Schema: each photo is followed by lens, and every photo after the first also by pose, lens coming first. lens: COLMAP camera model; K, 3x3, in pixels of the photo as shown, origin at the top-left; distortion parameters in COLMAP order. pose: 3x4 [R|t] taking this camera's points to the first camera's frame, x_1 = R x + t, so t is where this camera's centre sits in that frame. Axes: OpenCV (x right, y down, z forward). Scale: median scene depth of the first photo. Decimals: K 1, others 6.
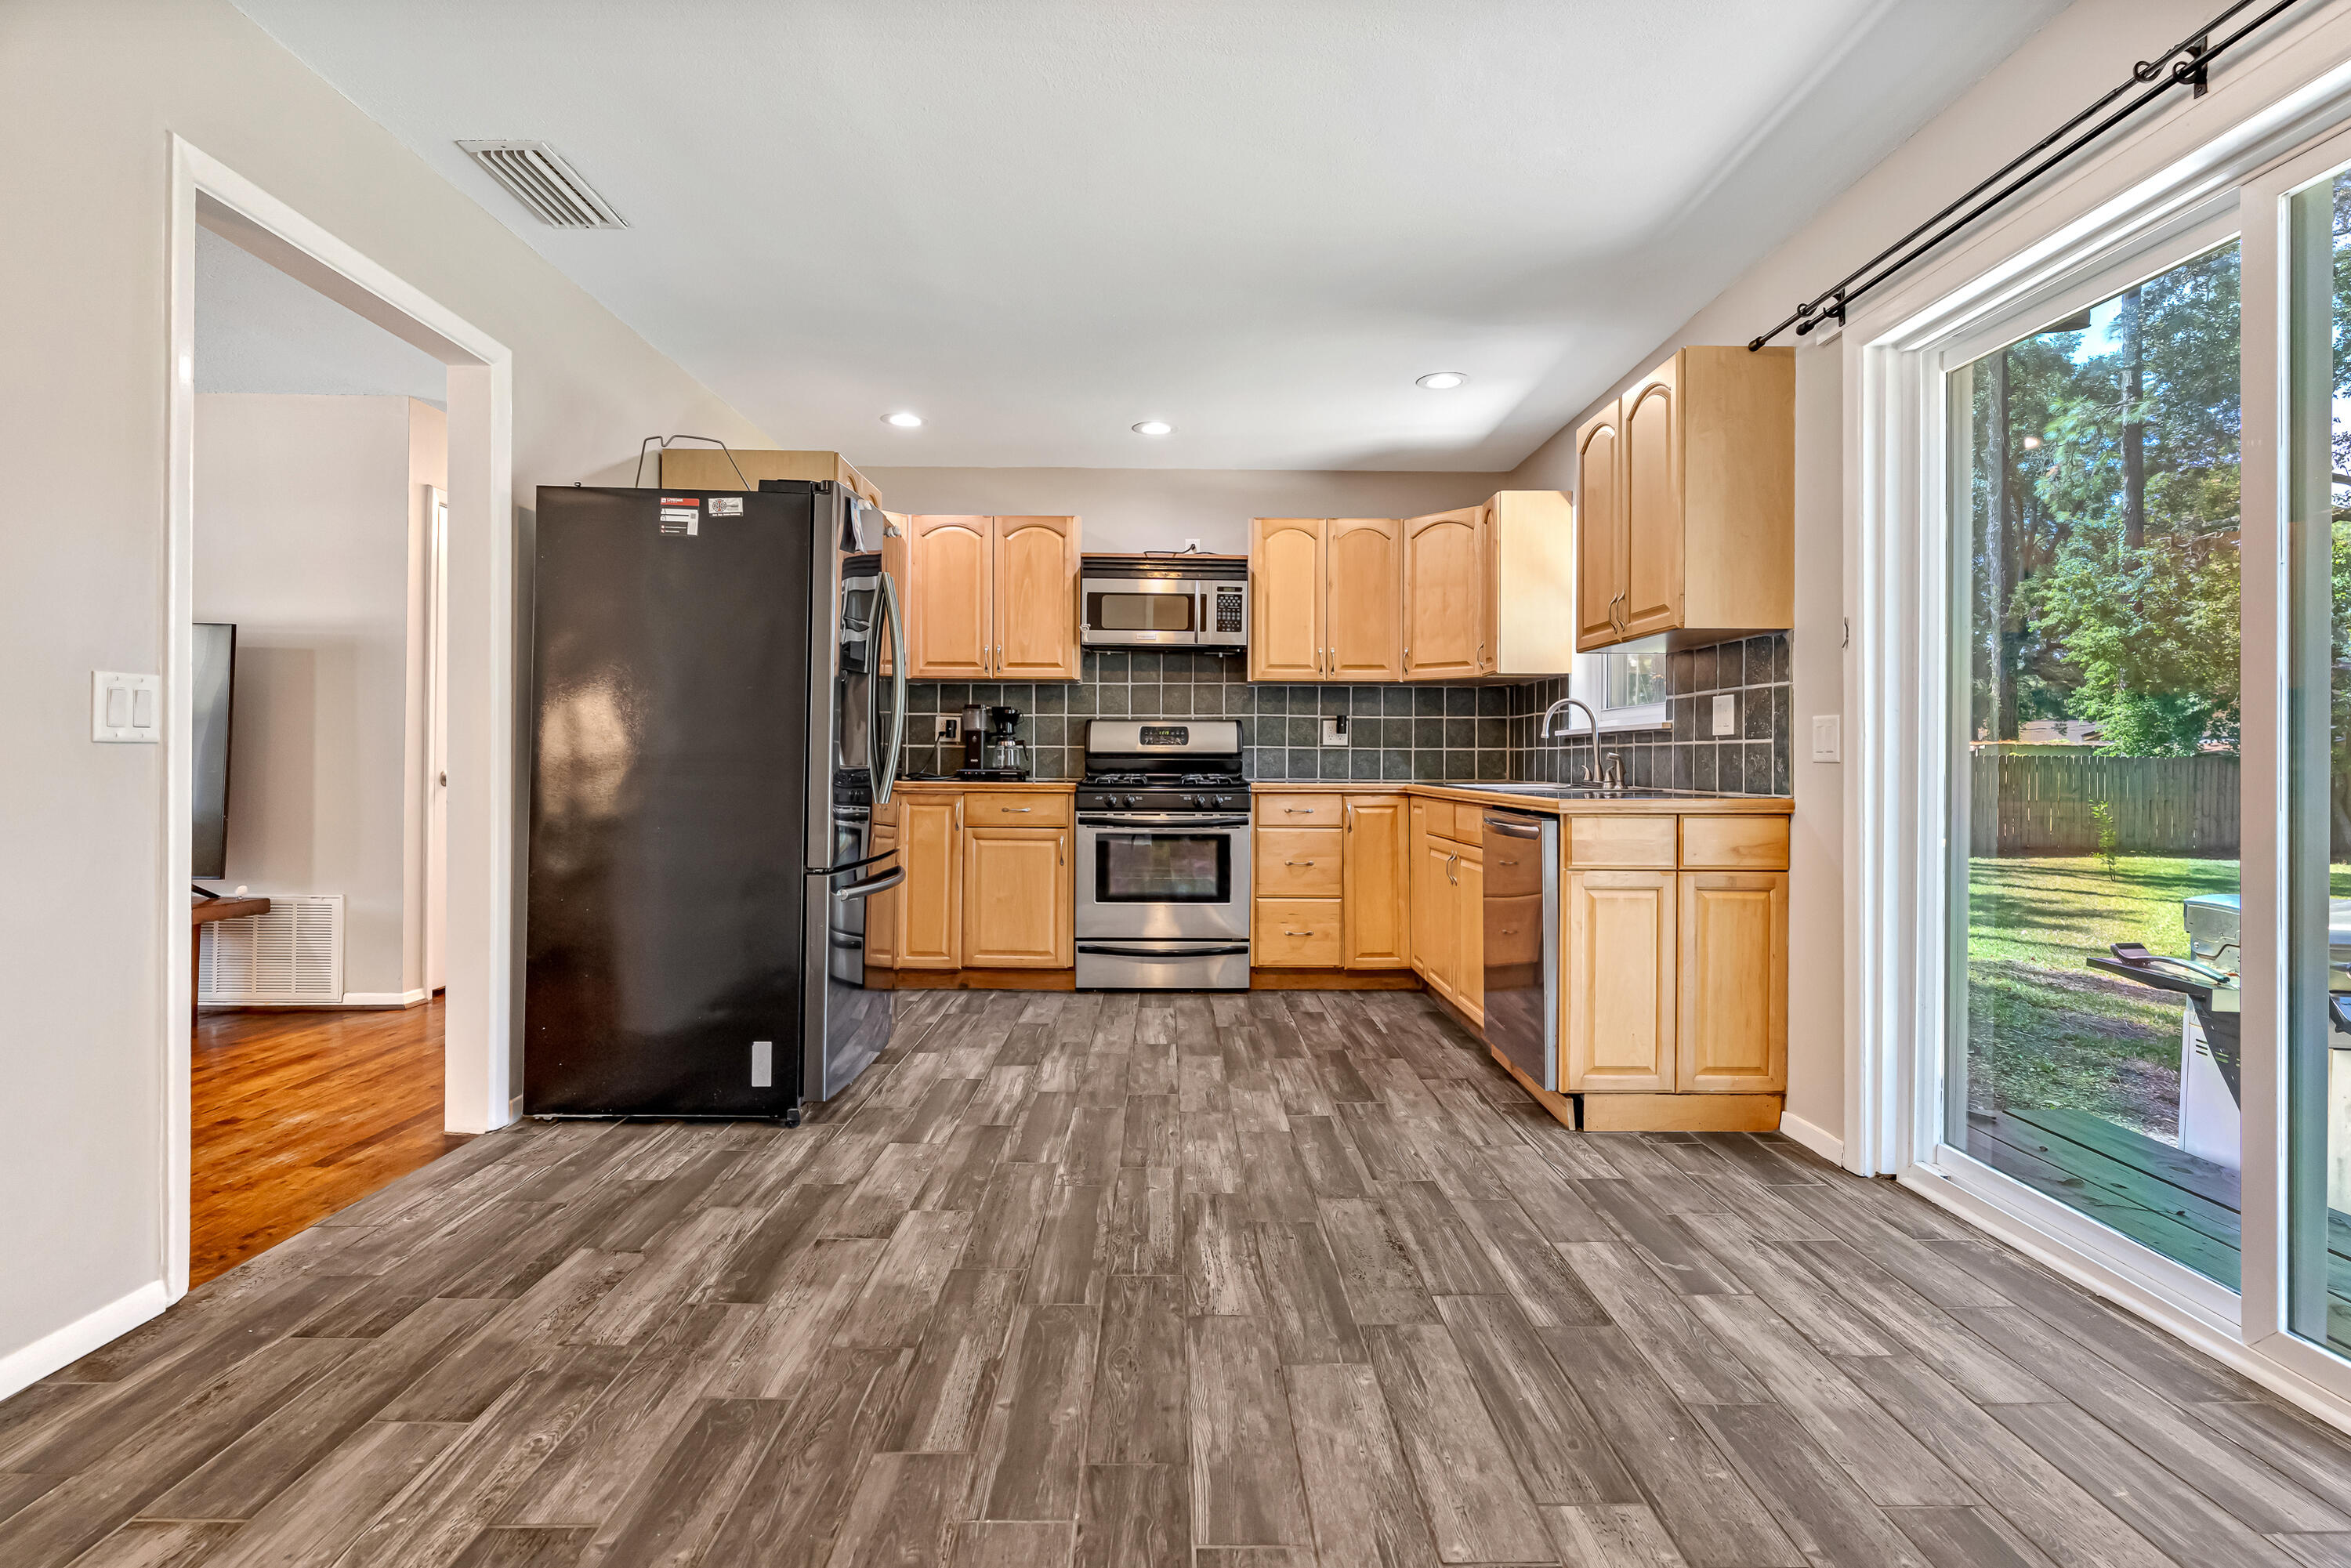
lens RADIAL K [[1128.2, 0, 1182.2], [0, 1128.2, 749.1], [0, 0, 1]] dist [0.000338, 0.001187]
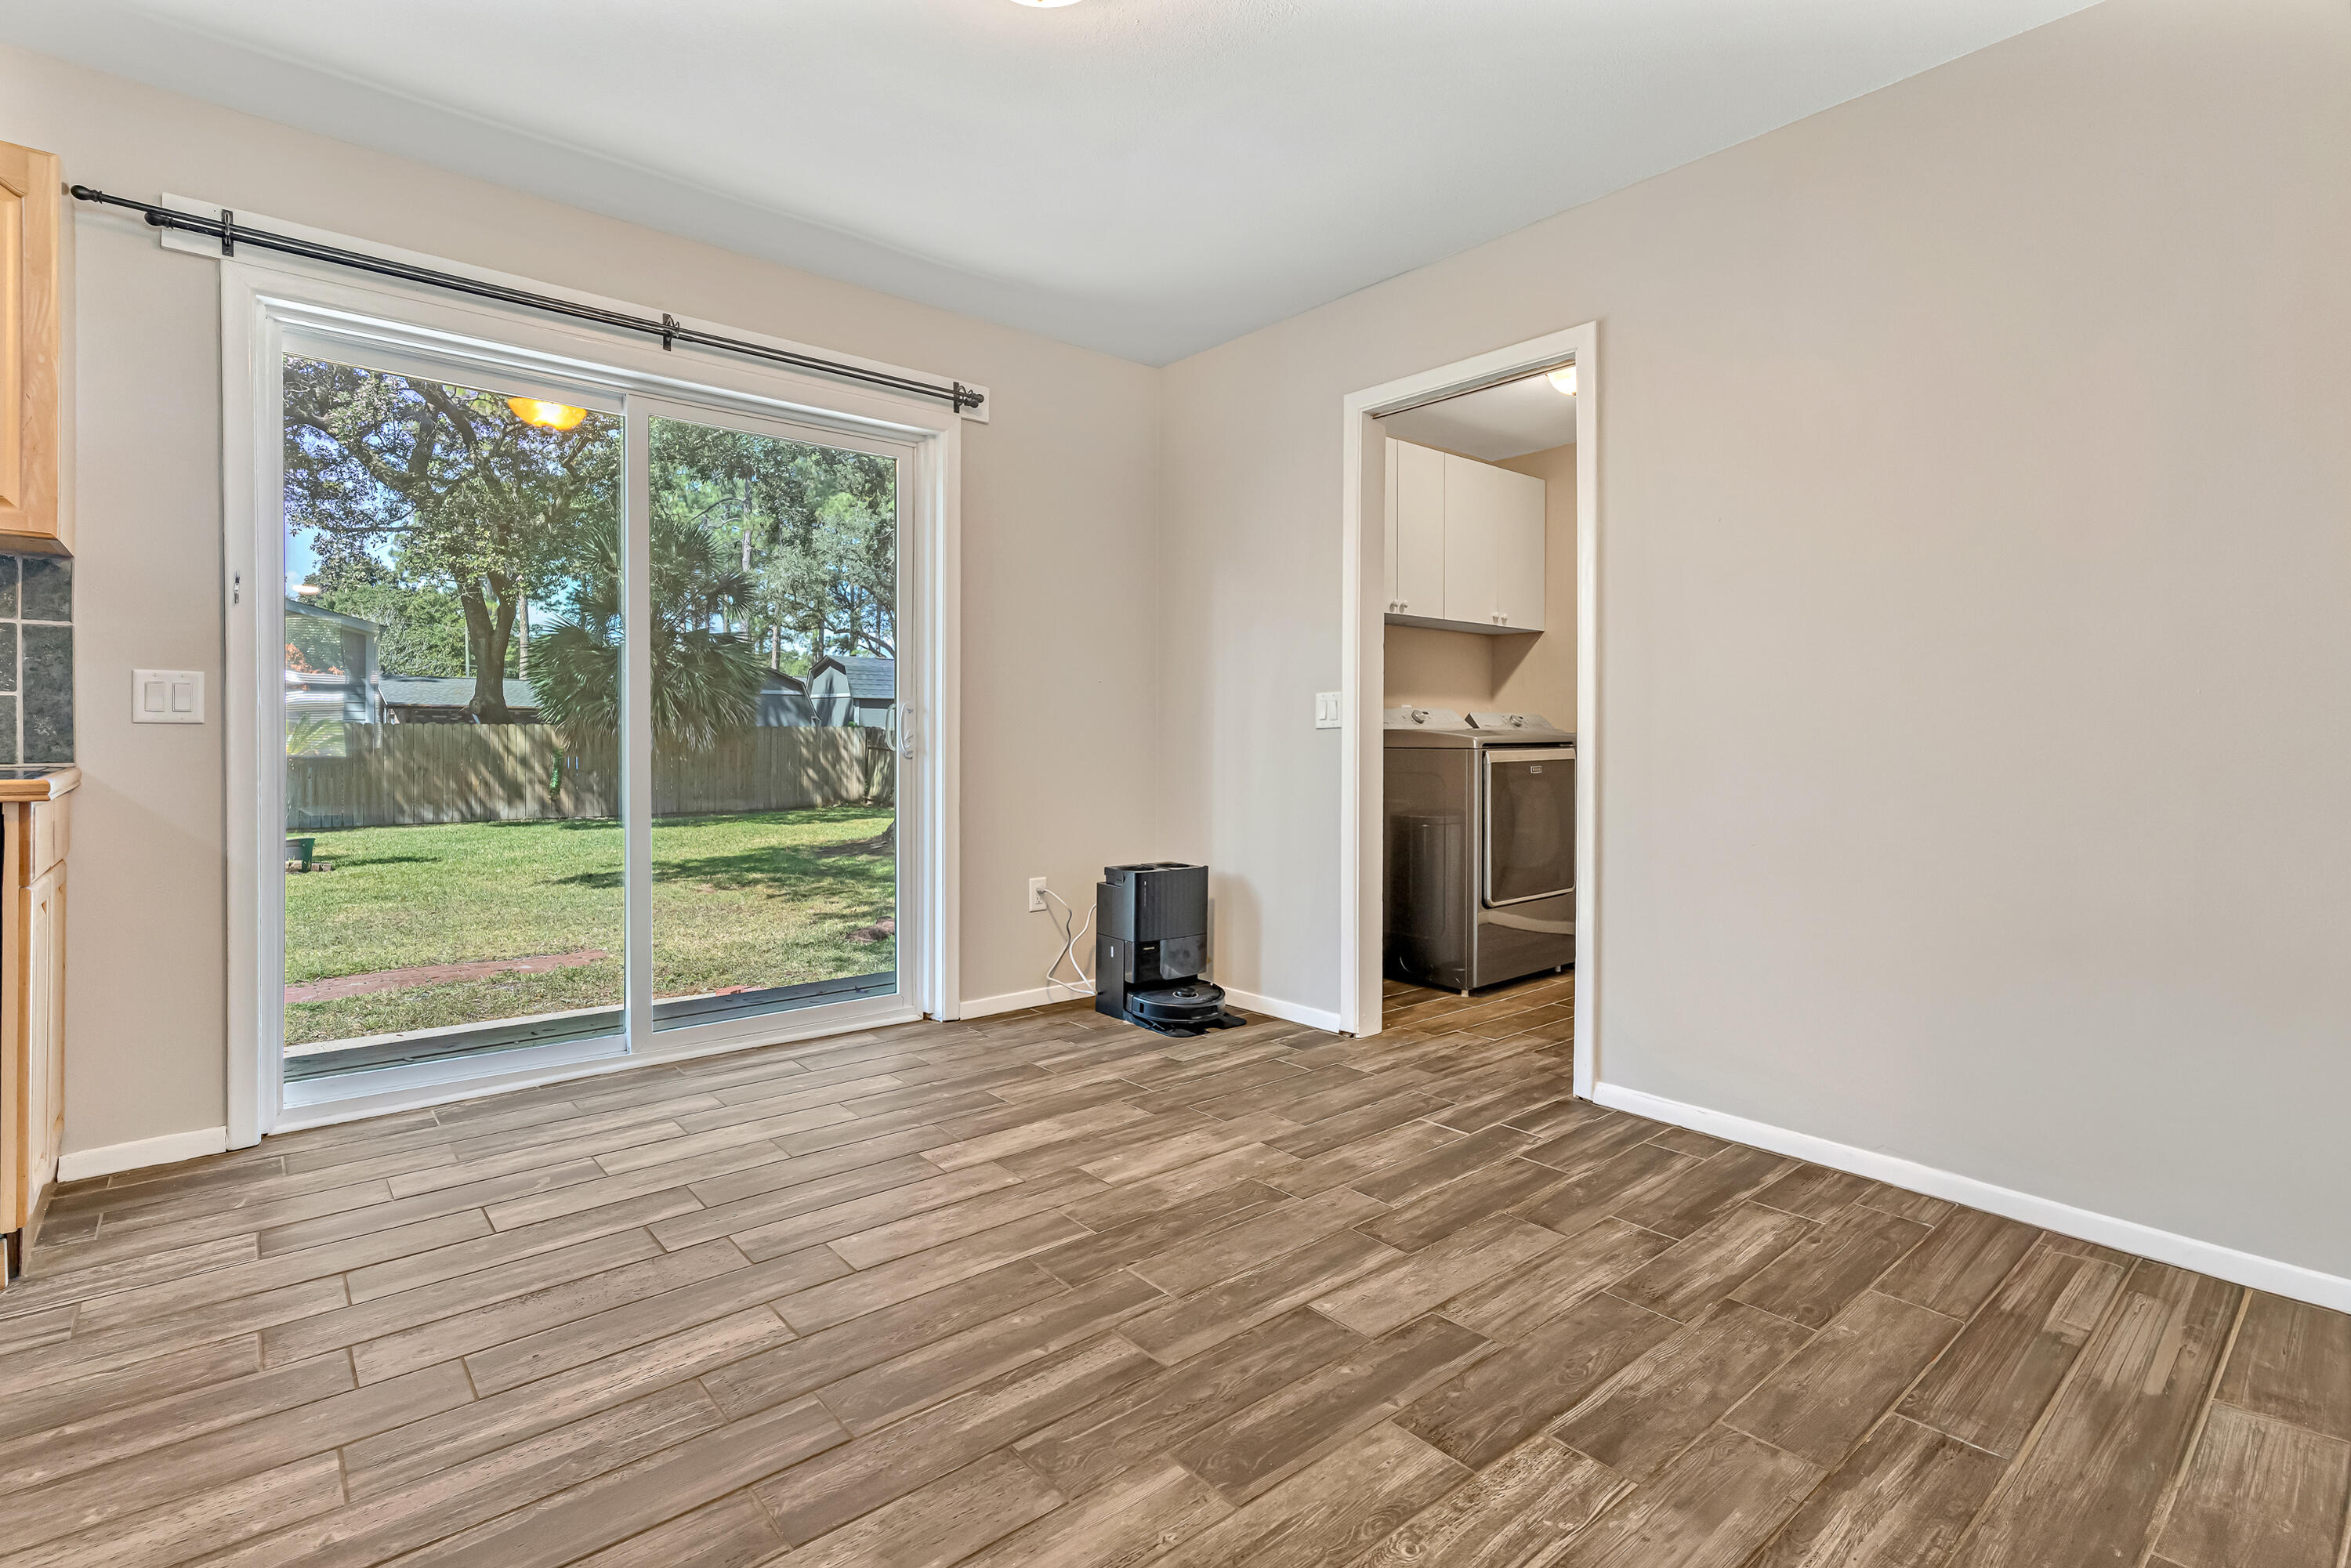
lens RADIAL K [[1128.2, 0, 1181.2], [0, 1128.2, 750.8], [0, 0, 1]] dist [0.000338, 0.001187]
pose [[-0.639224, -0.021283, 0.768726, -0.591277], [-0.017190, 0.999763, 0.013385, 0.007263], [-0.768829, -0.004658, -0.639438, 0.903251]]
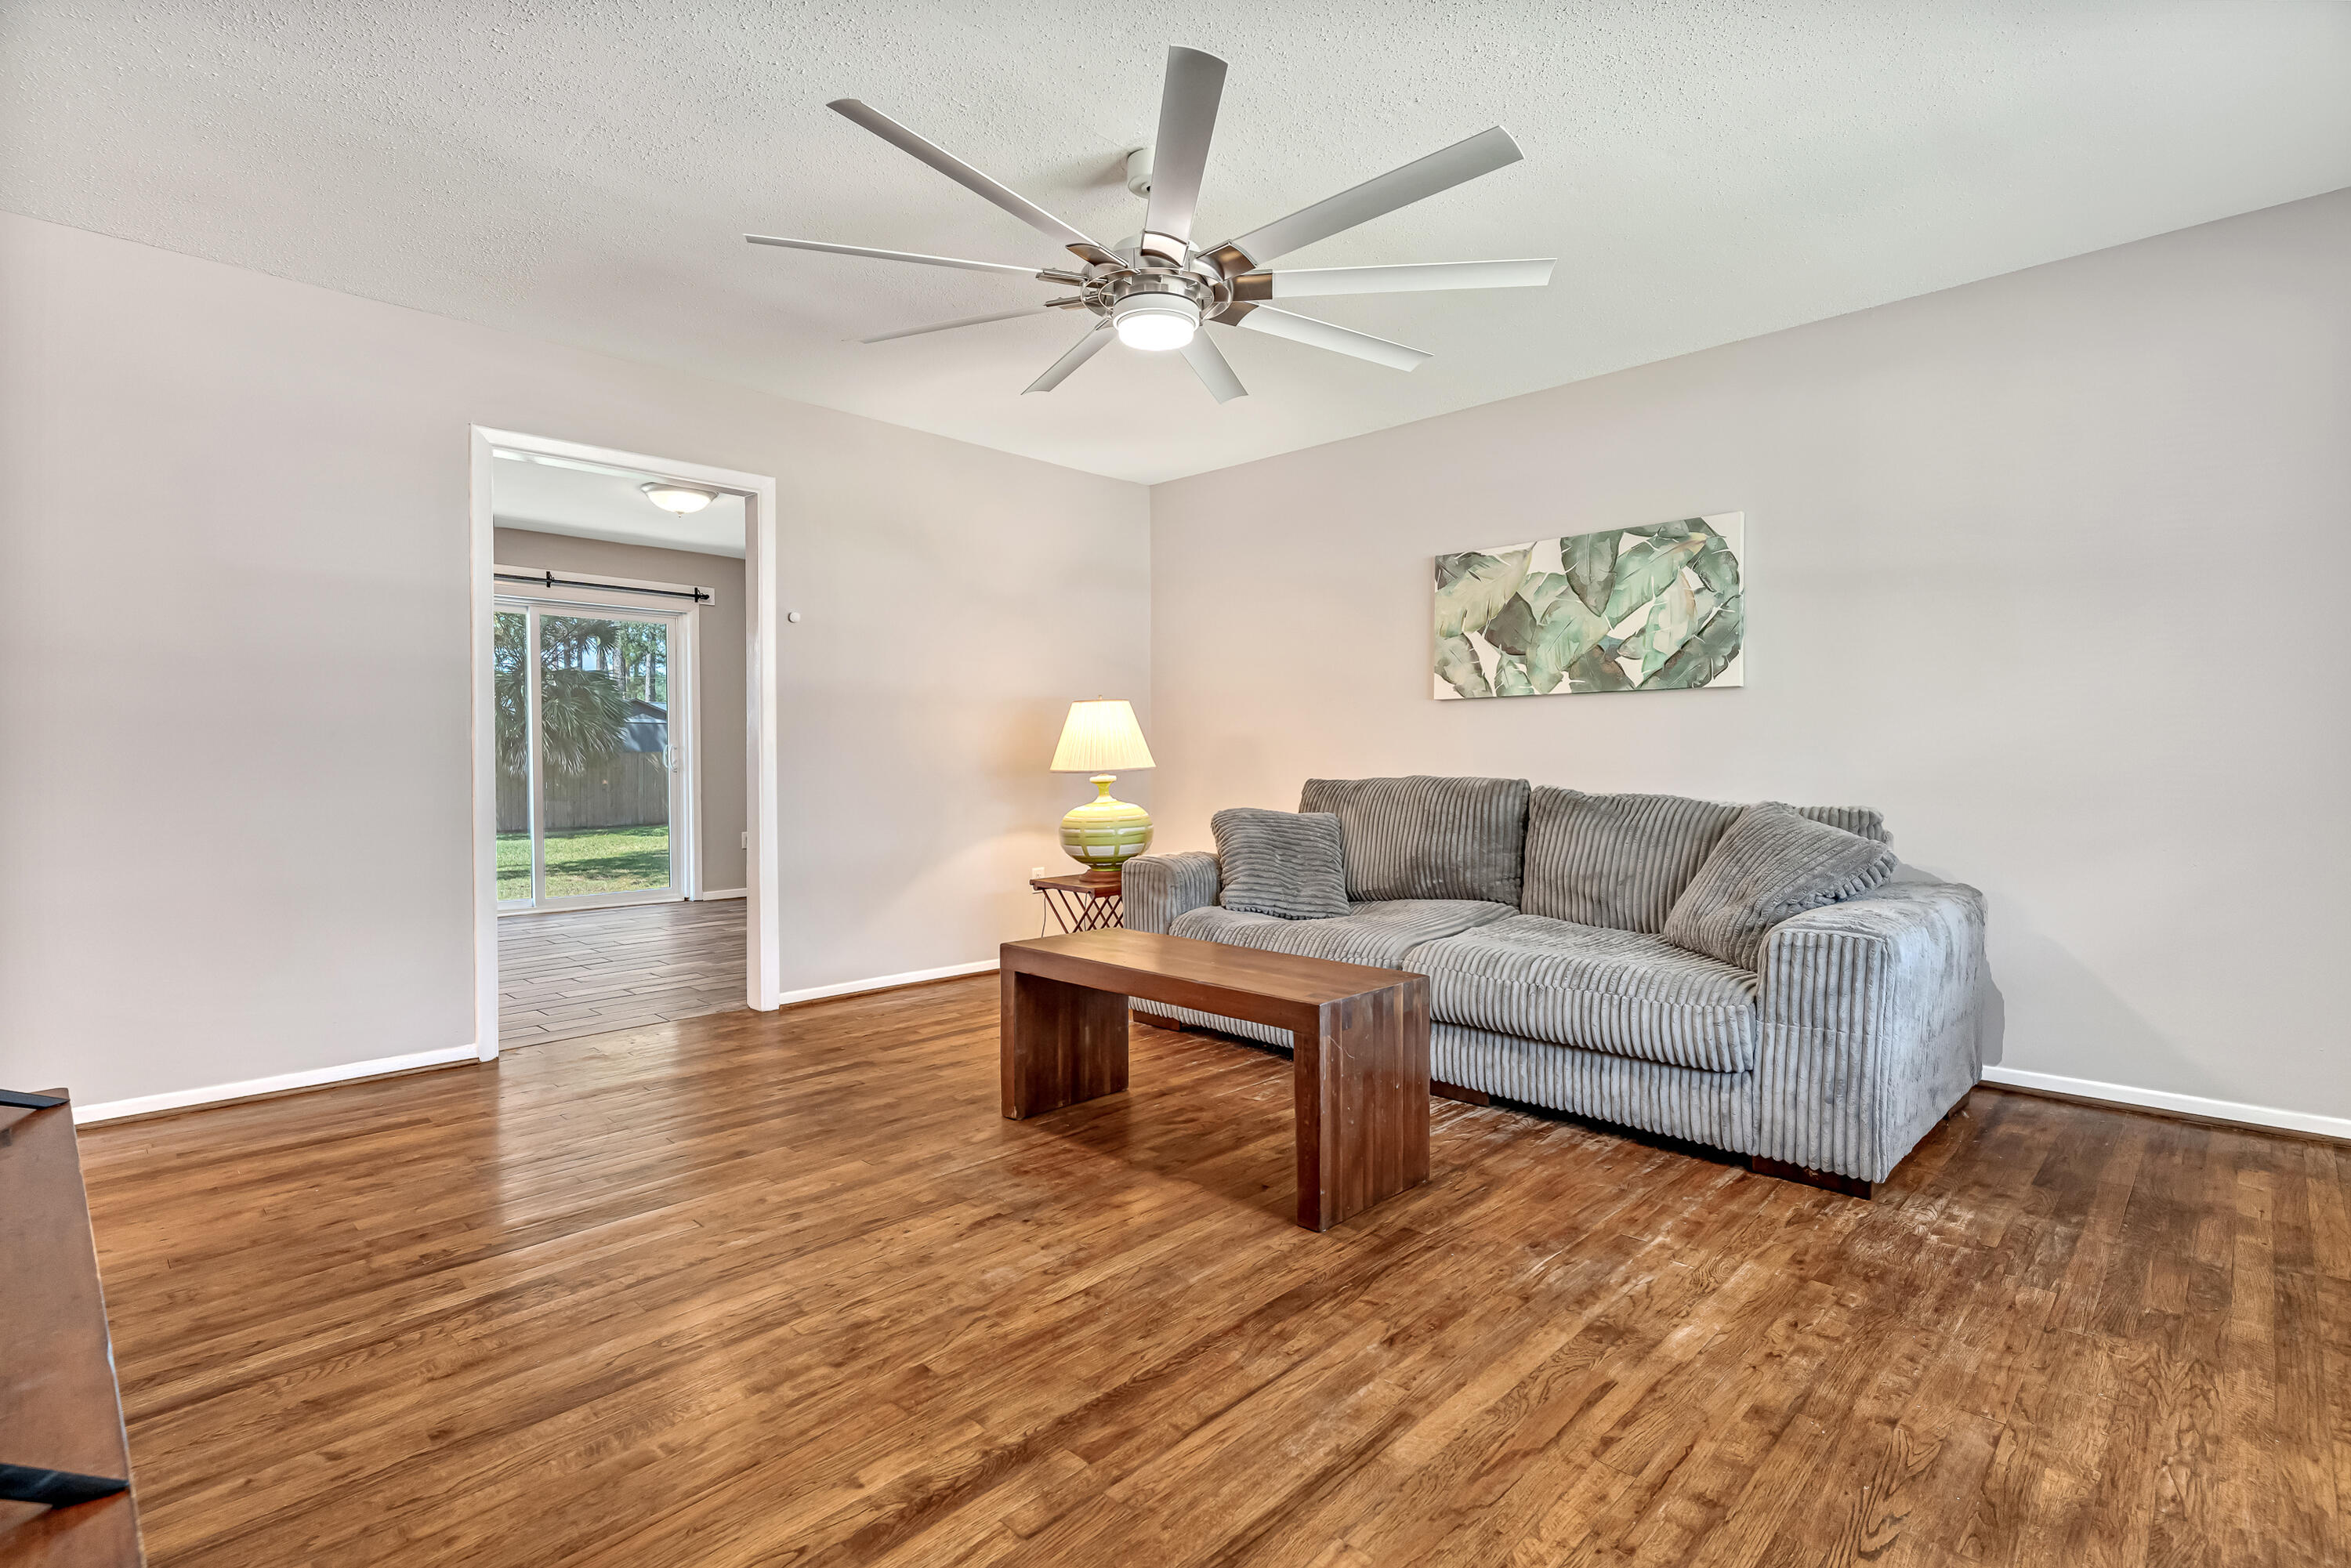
lens RADIAL K [[1128.2, 0, 1190.8], [0, 1128.2, 773.5], [0, 0, 1]] dist [0.000338, 0.001187]
pose [[-0.710581, -0.016932, 0.703412, -2.065374], [-0.008067, 0.999841, 0.015918, -0.008853], [-0.703569, 0.005636, -0.710604, 1.327804]]
